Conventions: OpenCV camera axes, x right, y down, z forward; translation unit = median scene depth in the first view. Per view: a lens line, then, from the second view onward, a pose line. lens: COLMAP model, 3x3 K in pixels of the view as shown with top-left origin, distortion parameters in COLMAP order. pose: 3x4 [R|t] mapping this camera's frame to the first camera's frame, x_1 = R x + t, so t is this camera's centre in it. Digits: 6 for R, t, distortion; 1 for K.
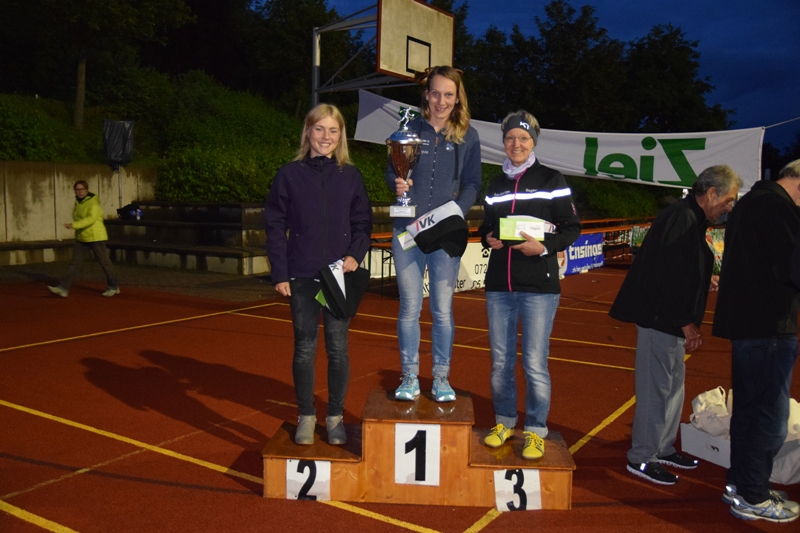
lens RADIAL K [[740.9, 0, 400.0], [0, 740.9, 266.5], [0, 0, 1]] dist [-0.019872, 0.006790]
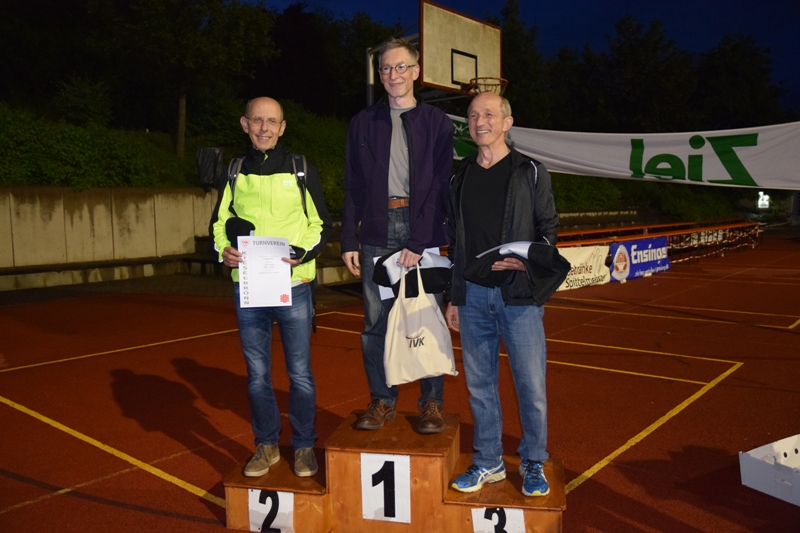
lens RADIAL K [[674.6, 0, 400.0], [0, 674.6, 266.5], [0, 0, 1]] dist [-0.074766, 0.093195]
pose [[0.990348, -0.021874, -0.136865, 0.068857], [0.020383, 0.999717, -0.012289, -0.001234], [0.137095, 0.009381, 0.990514, 0.087049]]
